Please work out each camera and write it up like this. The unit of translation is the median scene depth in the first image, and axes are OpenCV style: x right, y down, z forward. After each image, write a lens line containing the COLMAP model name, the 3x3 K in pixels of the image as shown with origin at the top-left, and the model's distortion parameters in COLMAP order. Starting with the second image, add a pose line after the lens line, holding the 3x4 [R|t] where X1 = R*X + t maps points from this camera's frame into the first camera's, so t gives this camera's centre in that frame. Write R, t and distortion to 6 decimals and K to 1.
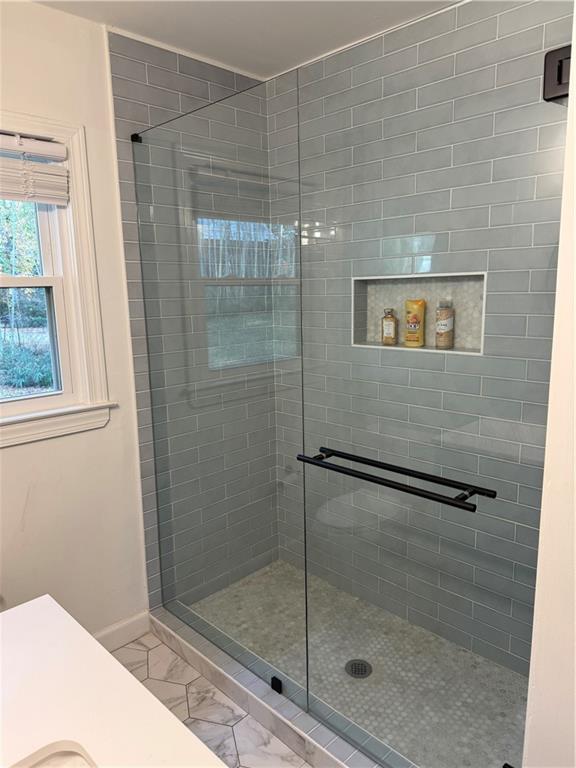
lens RADIAL K [[530.0, 0, 287.8], [0, 530.0, 382.9], [0, 0, 1]] dist [0.008619, -0.005451]
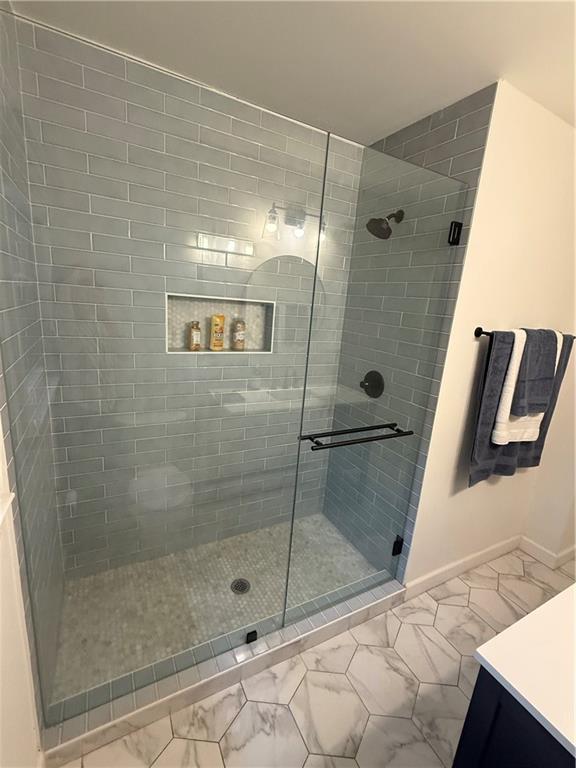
lens RADIAL K [[335.0, 0, 286.6], [0, 335.0, 384.1], [0, 0, 1]] dist [-0.001447, -0.000135]
pose [[0.301357, -0.179305, 0.936501, -0.545037], [0.083400, 0.983352, 0.161438, -0.110315], [-0.949857, 0.029454, 0.311295, 0.587518]]
